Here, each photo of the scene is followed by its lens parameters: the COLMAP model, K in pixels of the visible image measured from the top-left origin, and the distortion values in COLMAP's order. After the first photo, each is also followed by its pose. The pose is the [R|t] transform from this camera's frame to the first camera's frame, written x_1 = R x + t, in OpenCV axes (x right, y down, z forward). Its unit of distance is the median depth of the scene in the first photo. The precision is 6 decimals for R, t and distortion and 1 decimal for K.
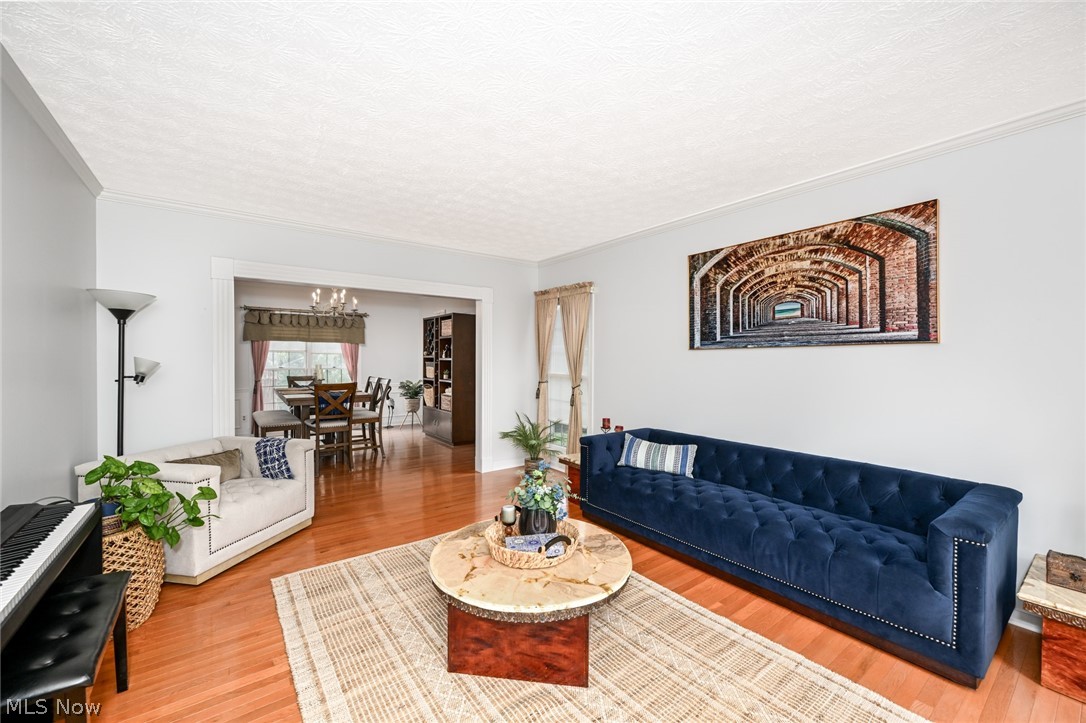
lens RADIAL K [[431.6, 0, 543.0], [0, 431.6, 360.8], [0, 0, 1]] dist [-0.000991, -0.000812]
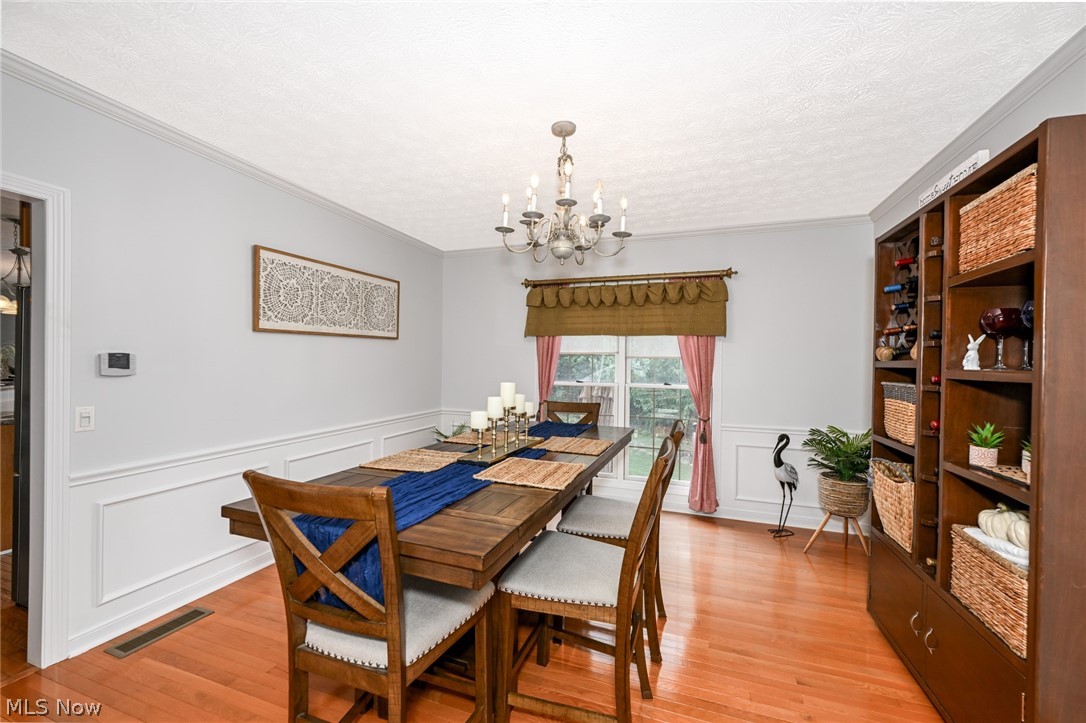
lens RADIAL K [[431.6, 0, 539.1], [0, 431.6, 363.9], [0, 0, 1]] dist [-0.000991, -0.000812]
pose [[0.553623, 0.006693, -0.832741, -0.233518], [-0.016986, 0.999850, -0.003256, -0.007096], [0.832594, 0.015948, 0.553653, 0.954671]]
